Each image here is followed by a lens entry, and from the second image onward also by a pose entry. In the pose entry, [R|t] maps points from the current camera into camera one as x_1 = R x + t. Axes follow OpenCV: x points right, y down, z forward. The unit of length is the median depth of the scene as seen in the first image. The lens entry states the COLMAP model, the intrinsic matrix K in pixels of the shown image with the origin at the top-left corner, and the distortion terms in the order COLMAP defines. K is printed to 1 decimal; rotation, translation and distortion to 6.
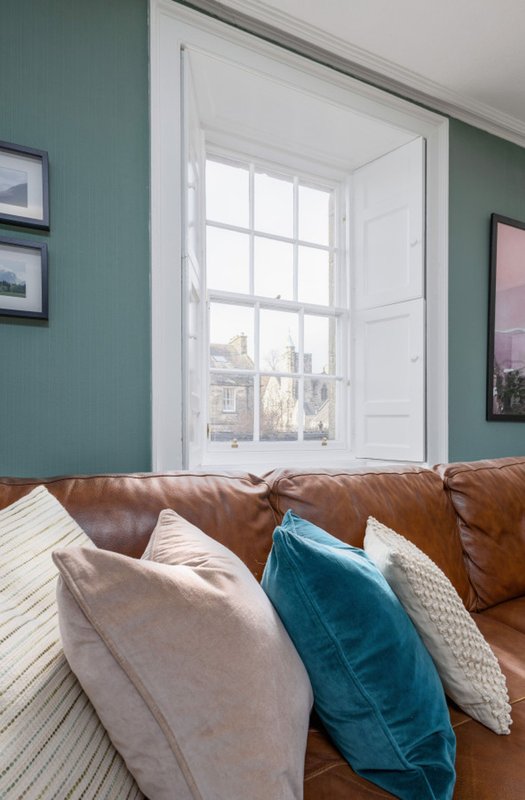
lens RADIAL K [[404.4, 0, 256.6], [0, 404.4, 419.1], [0, 0, 1]] dist [0.011749, 0.000430]
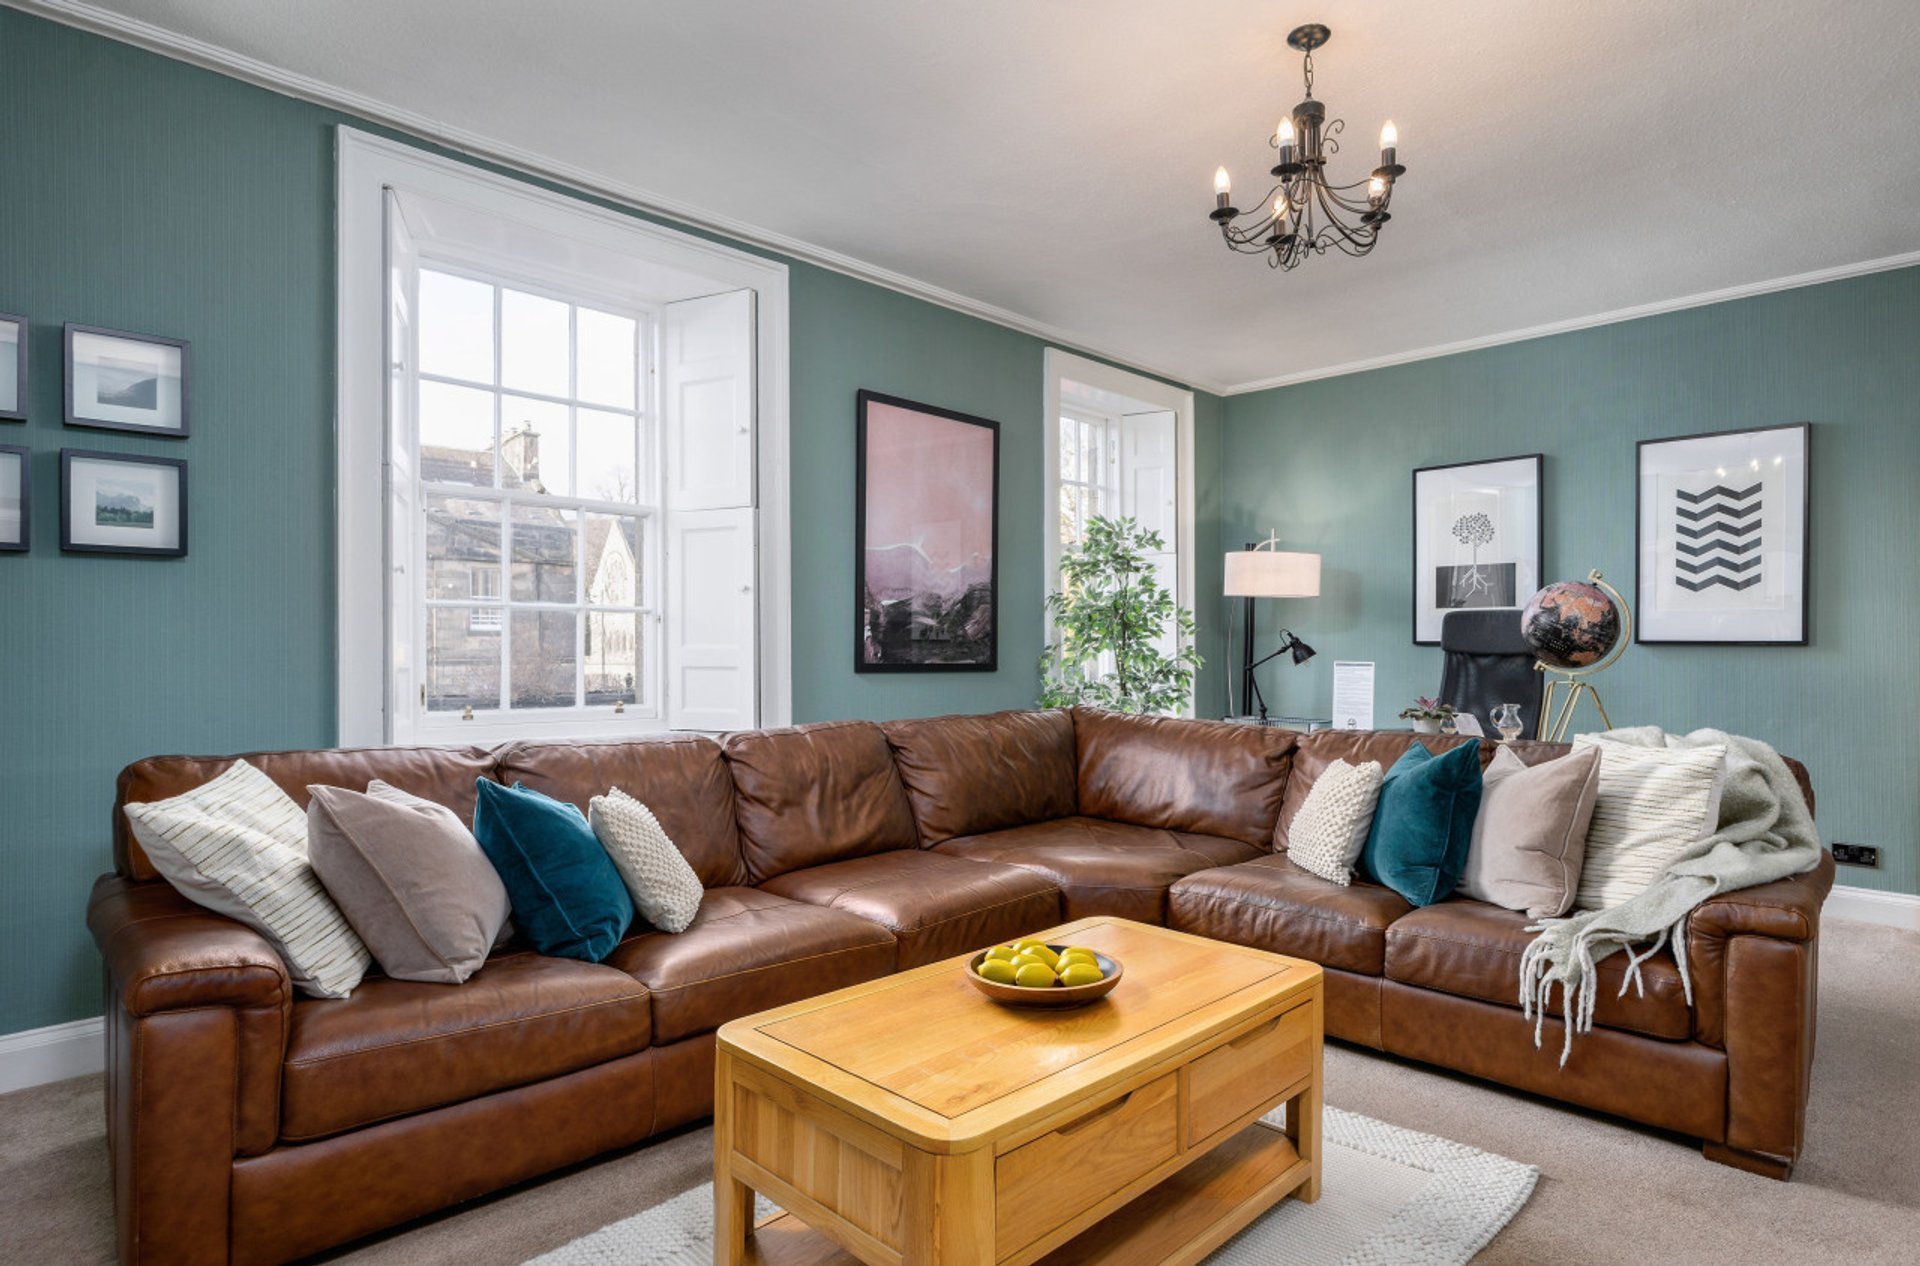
lens RADIAL K [[1038.8, 0, 978.3], [0, 1038.8, 645.1], [0, 0, 1]] dist [-0.011656, -0.000773]
pose [[0.932732, -0.002932, 0.360559, 0.116009], [0.001965, 0.999993, 0.003049, -0.055444], [-0.360565, -0.002135, 0.932731, -0.898345]]
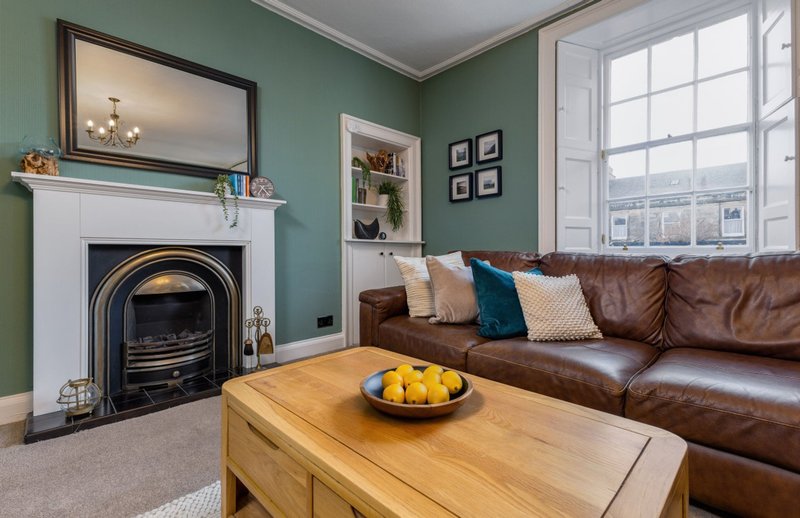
lens RADIAL K [[361.3, 0, 403.4], [0, 361.3, 257.1], [0, 0, 1]] dist [-0.017551, -0.001281]
pose [[0.331373, 0.005069, -0.943486, 0.932765], [0.012151, 0.999880, 0.009640, 0.074346], [0.943421, -0.014659, 0.331272, -0.202007]]
